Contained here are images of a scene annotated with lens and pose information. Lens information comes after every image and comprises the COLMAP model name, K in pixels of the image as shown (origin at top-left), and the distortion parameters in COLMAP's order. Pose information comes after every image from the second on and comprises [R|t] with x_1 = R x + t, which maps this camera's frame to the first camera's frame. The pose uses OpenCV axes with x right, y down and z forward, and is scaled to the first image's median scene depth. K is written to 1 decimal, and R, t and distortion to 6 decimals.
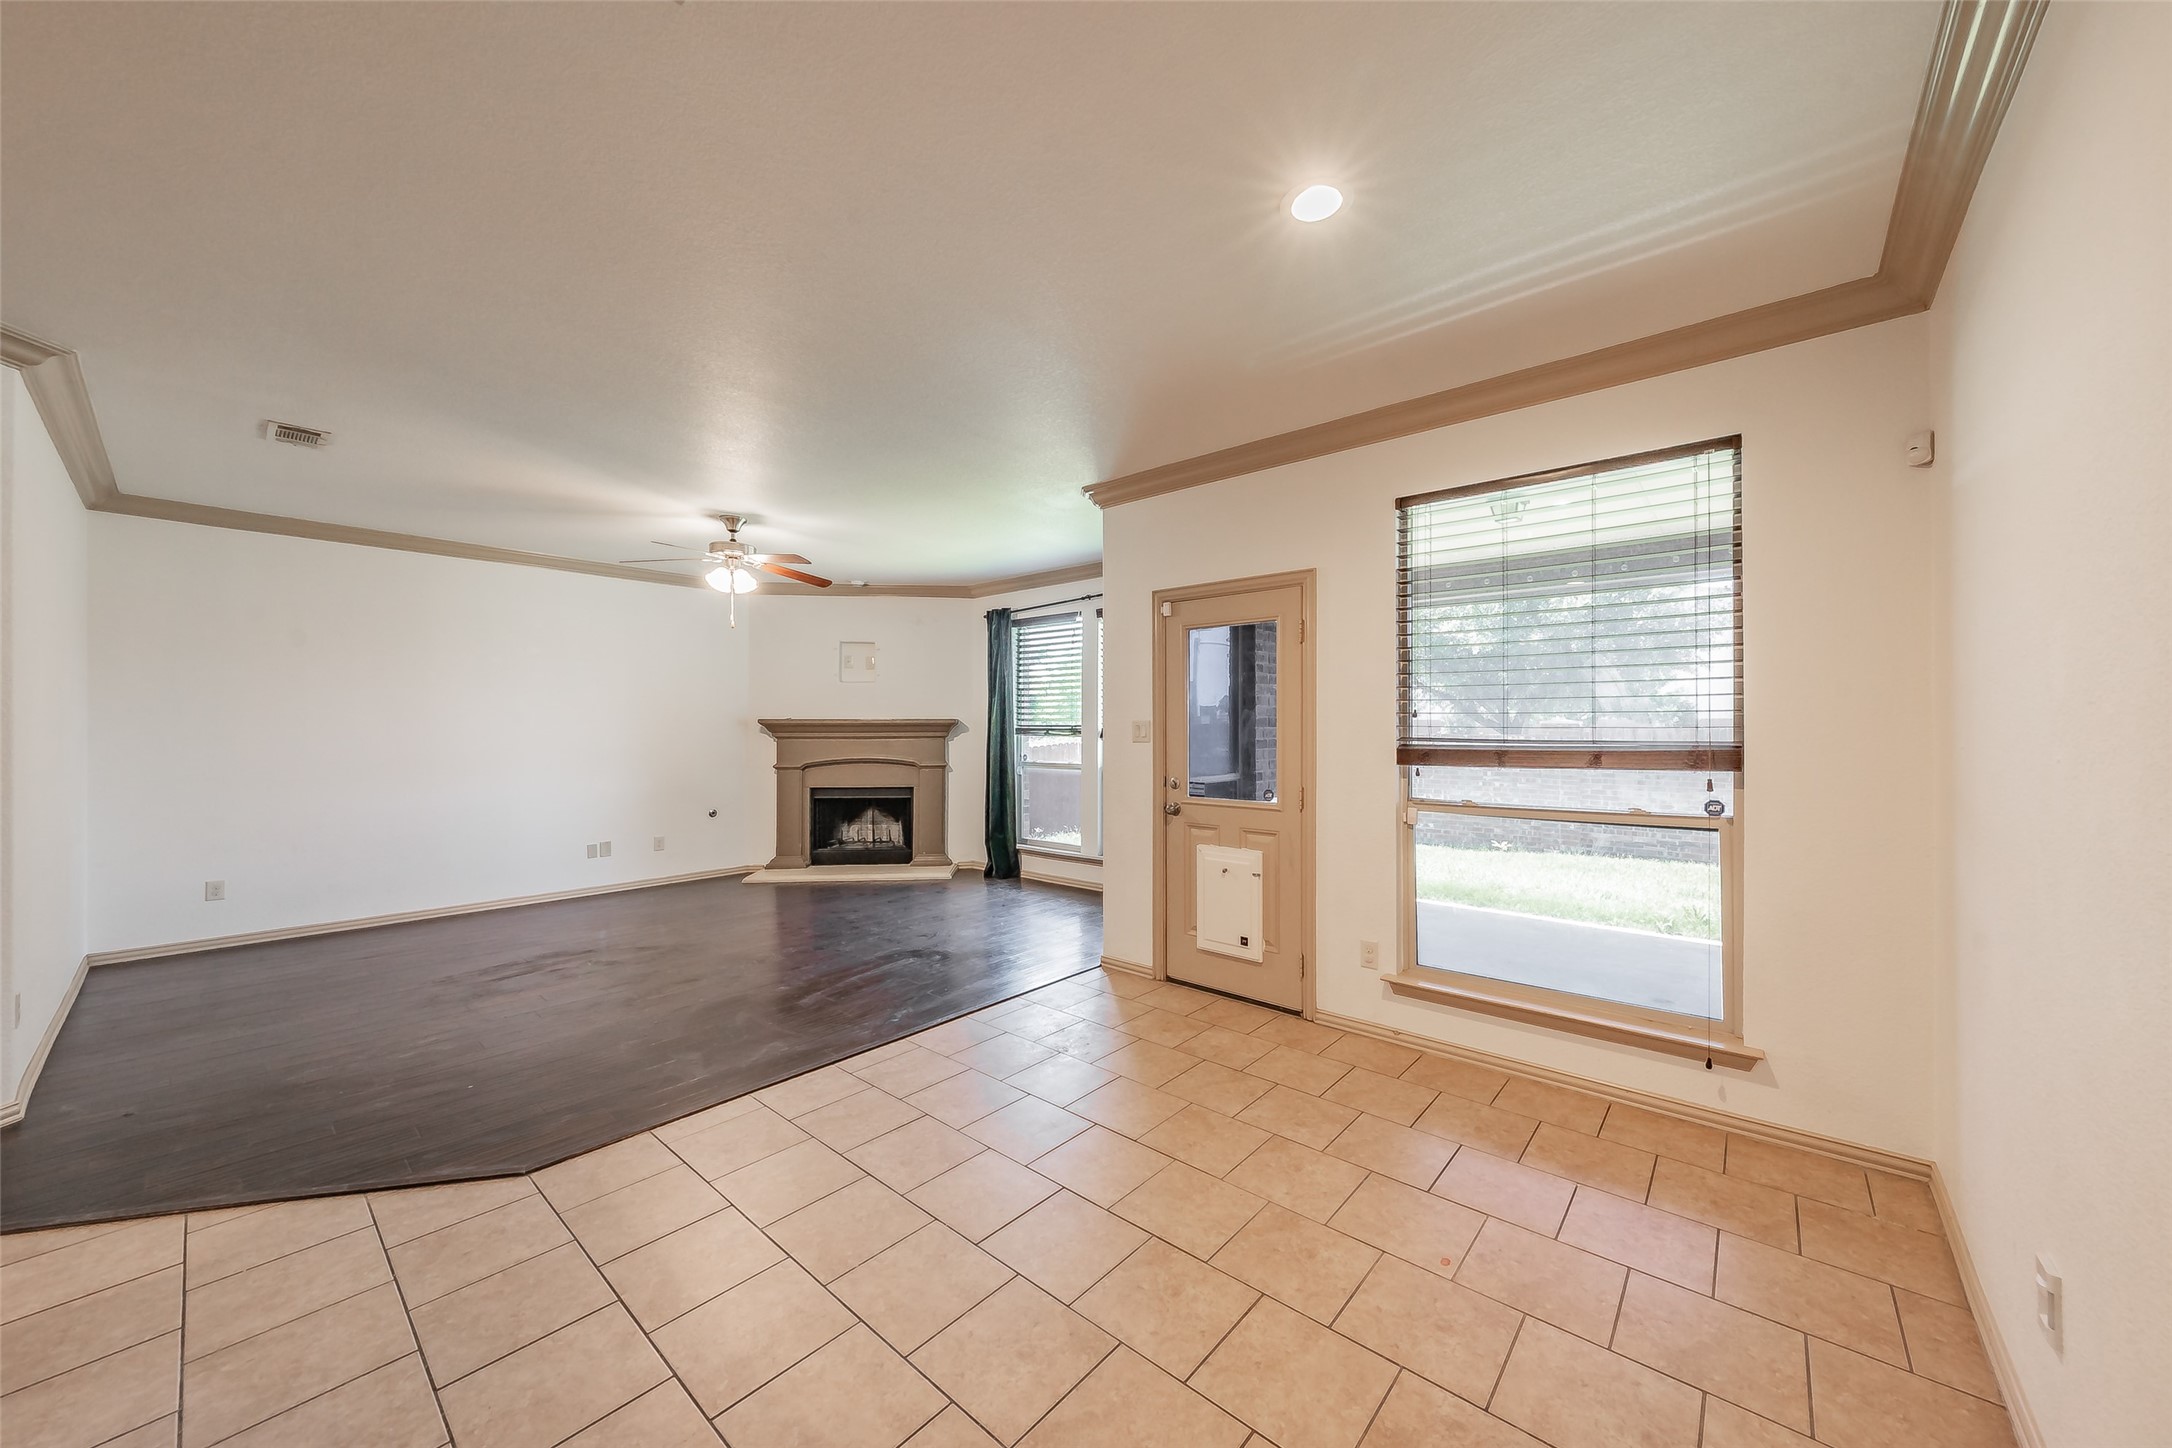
lens RADIAL K [[778.4, 0, 1113.7], [0, 778.4, 728.2], [0, 0, 1]] dist [-0.000849, -0.000095]
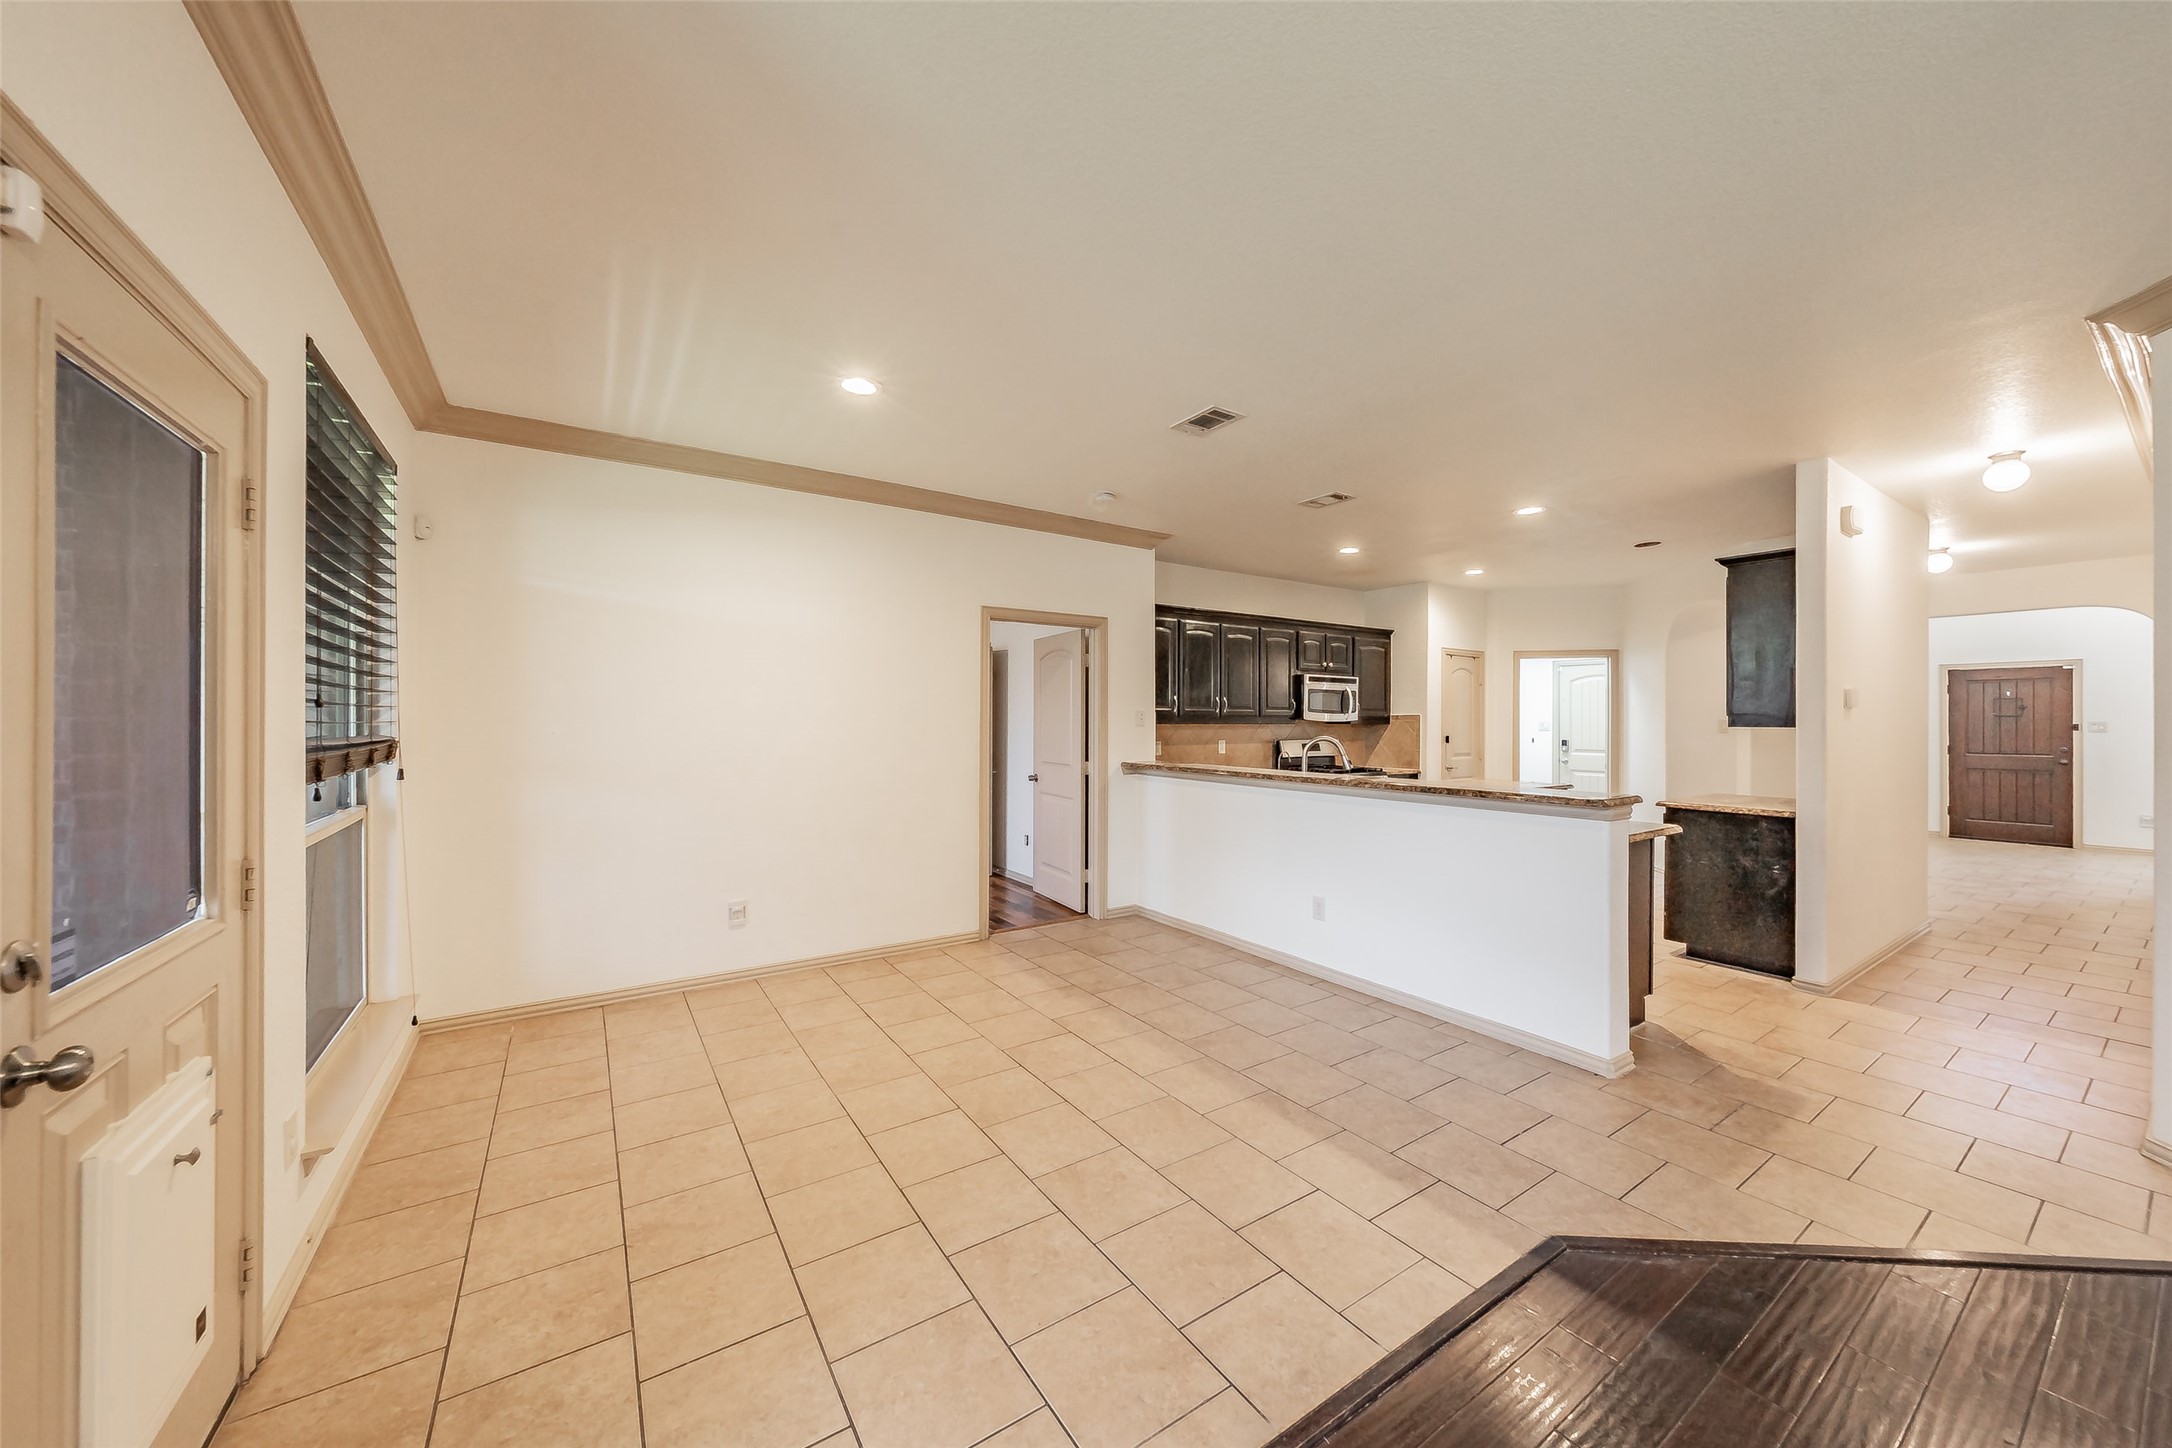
lens RADIAL K [[745.5, 0, 1068.6], [0, 745.5, 721.6], [0, 0, 1]] dist [-0.000993, -0.000146]
pose [[-0.954344, 0.002671, 0.298697, -0.162951], [0.002273, 0.999996, -0.001681, 0.002339], [-0.298701, -0.000925, -0.954346, 0.639875]]
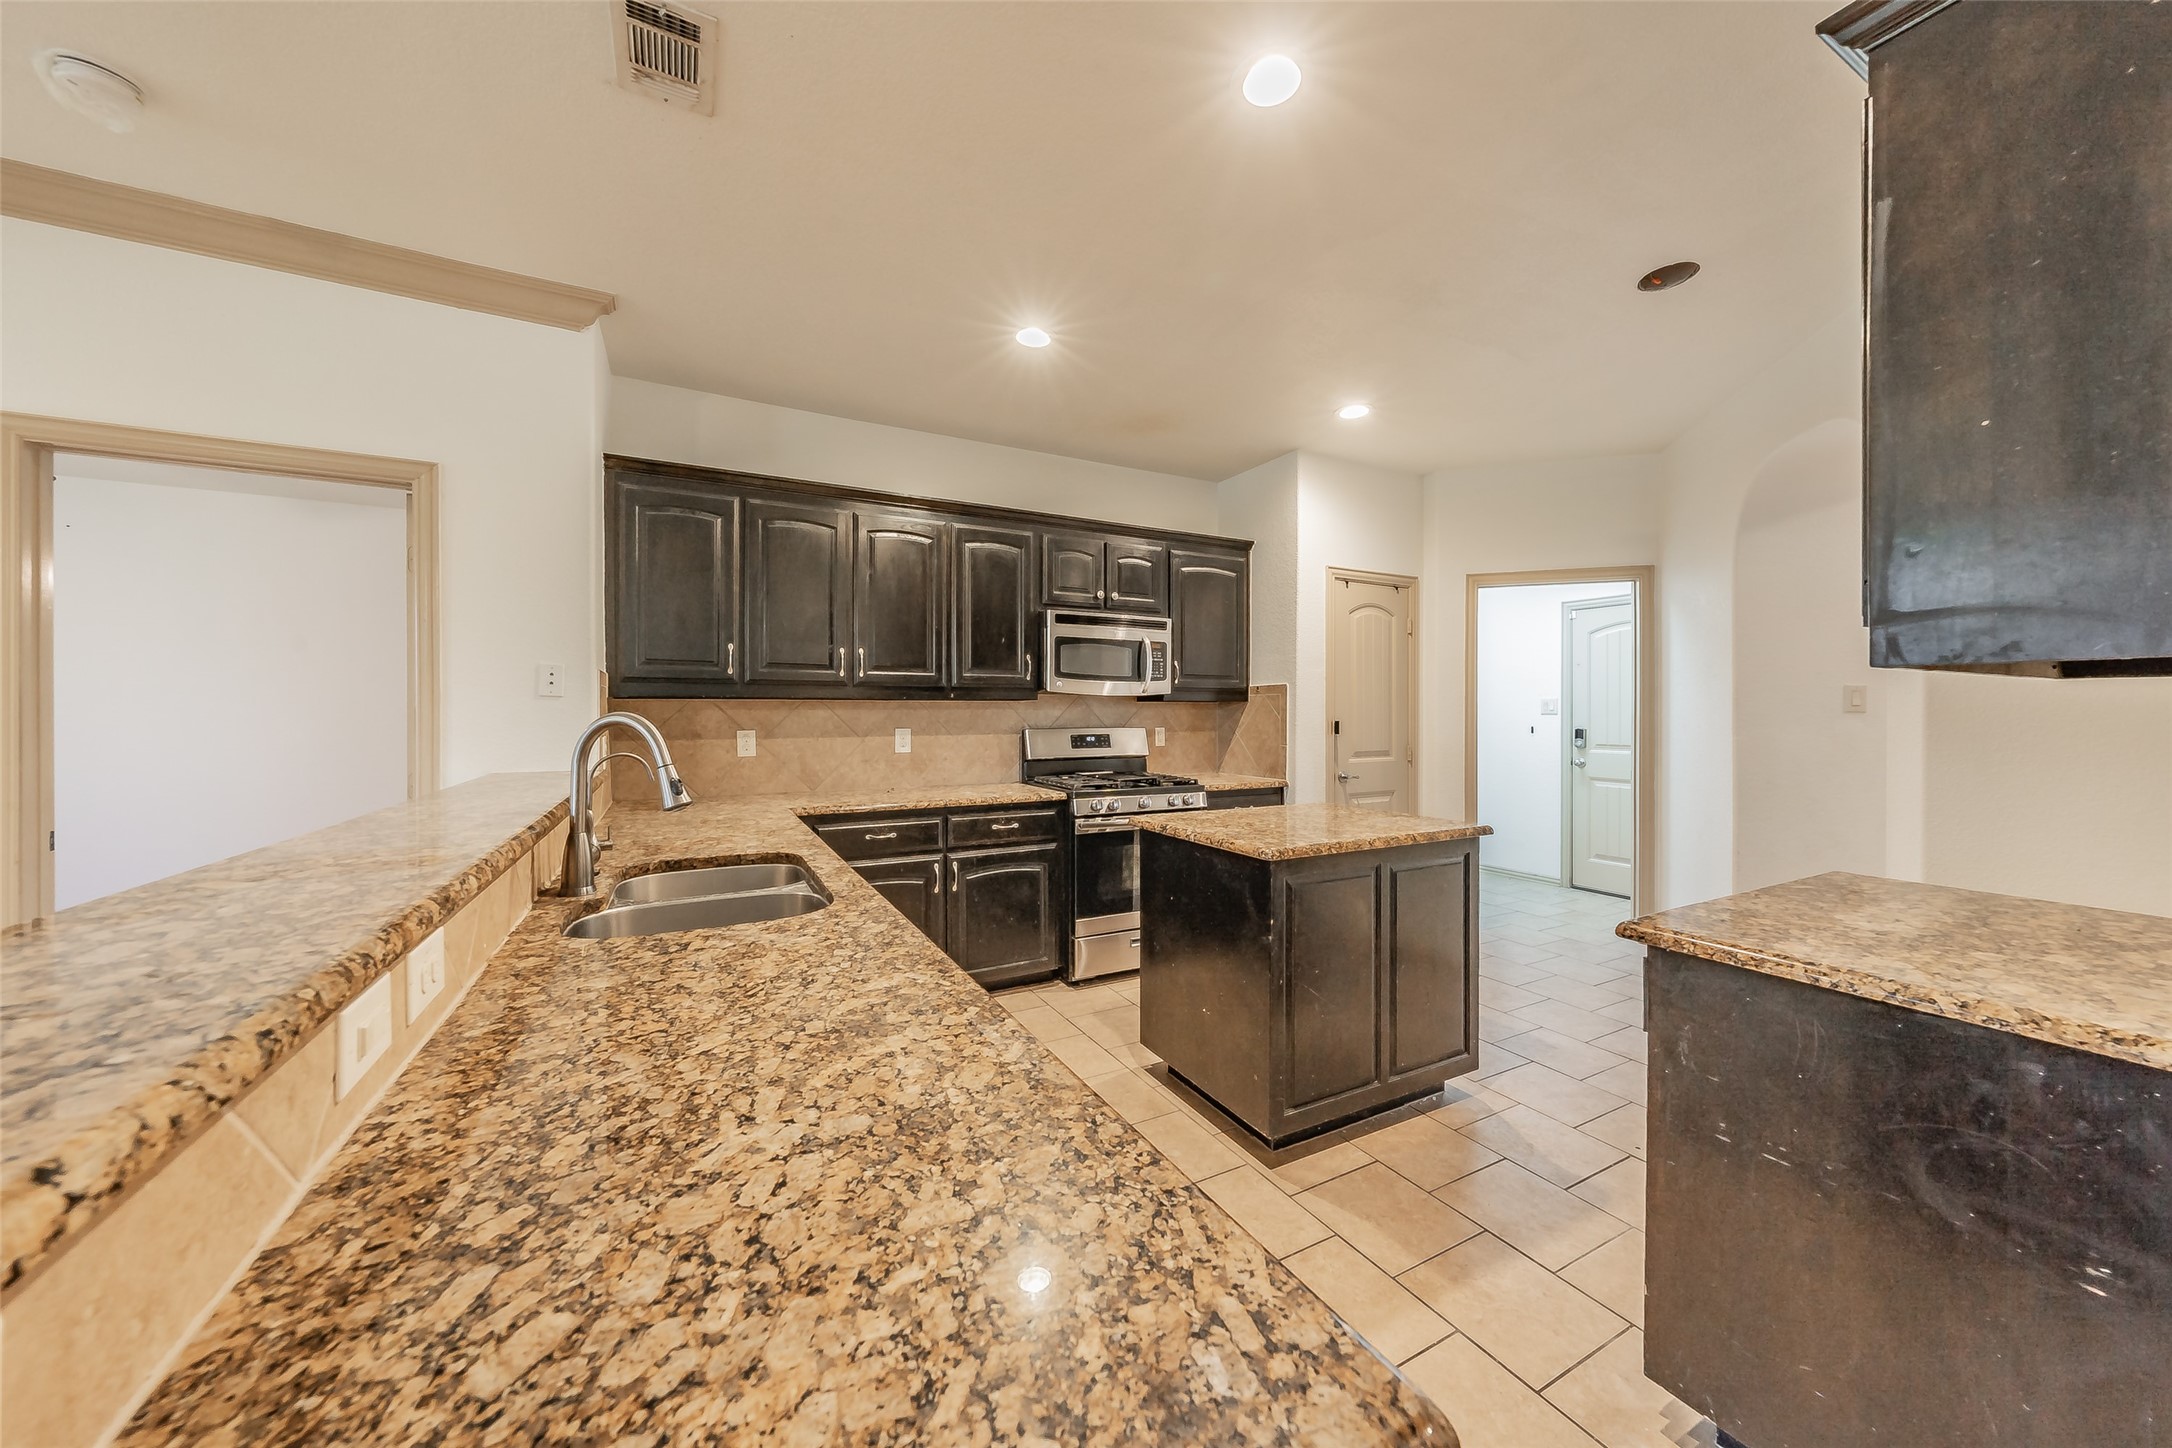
lens RADIAL K [[756.8, 0, 1086.0], [0, 756.8, 724.0], [0, 0, 1]] dist [-0.000413, -0.000021]
pose [[-0.929054, -0.004085, 0.369922, -0.383873], [0.002699, 0.999838, 0.017822, 0.012087], [-0.369934, 0.017556, -0.928892, 0.147283]]
